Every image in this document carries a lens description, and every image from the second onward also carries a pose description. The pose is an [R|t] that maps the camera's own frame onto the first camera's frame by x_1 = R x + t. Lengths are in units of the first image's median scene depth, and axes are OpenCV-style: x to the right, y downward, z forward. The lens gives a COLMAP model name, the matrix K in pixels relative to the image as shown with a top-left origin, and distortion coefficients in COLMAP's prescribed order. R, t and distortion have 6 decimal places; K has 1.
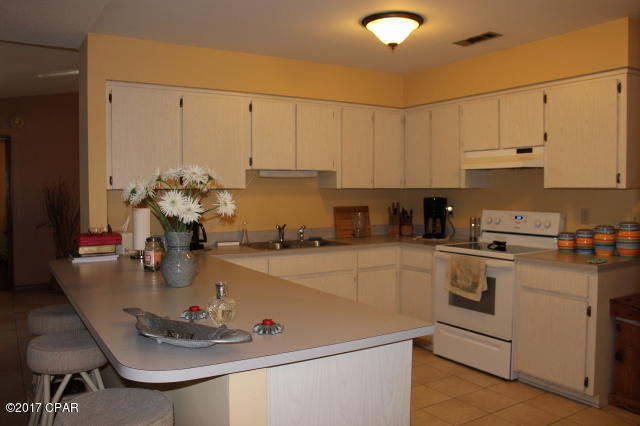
lens RADIAL K [[534.0, 0, 320.0], [0, 534.0, 213.0], [0, 0, 1]] dist [-0.176488, 0.187877]
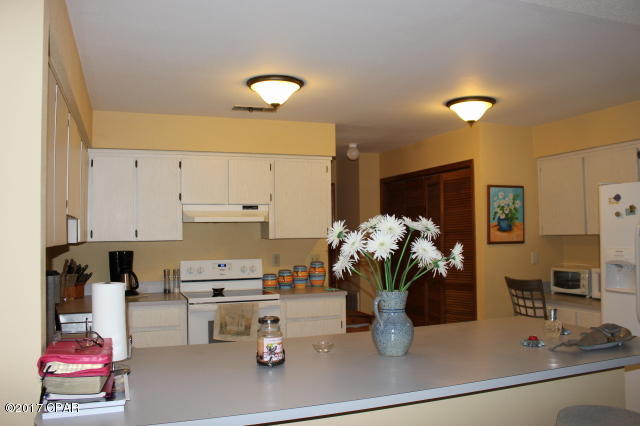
lens RADIAL K [[534.0, 0, 320.0], [0, 534.0, 213.0], [0, 0, 1]] dist [-0.176488, 0.187877]
pose [[0.218683, 0.034657, 0.975180, -0.747897], [0.055153, 0.997333, -0.047812, -0.040763], [-0.974236, 0.064240, 0.216189, 0.584741]]
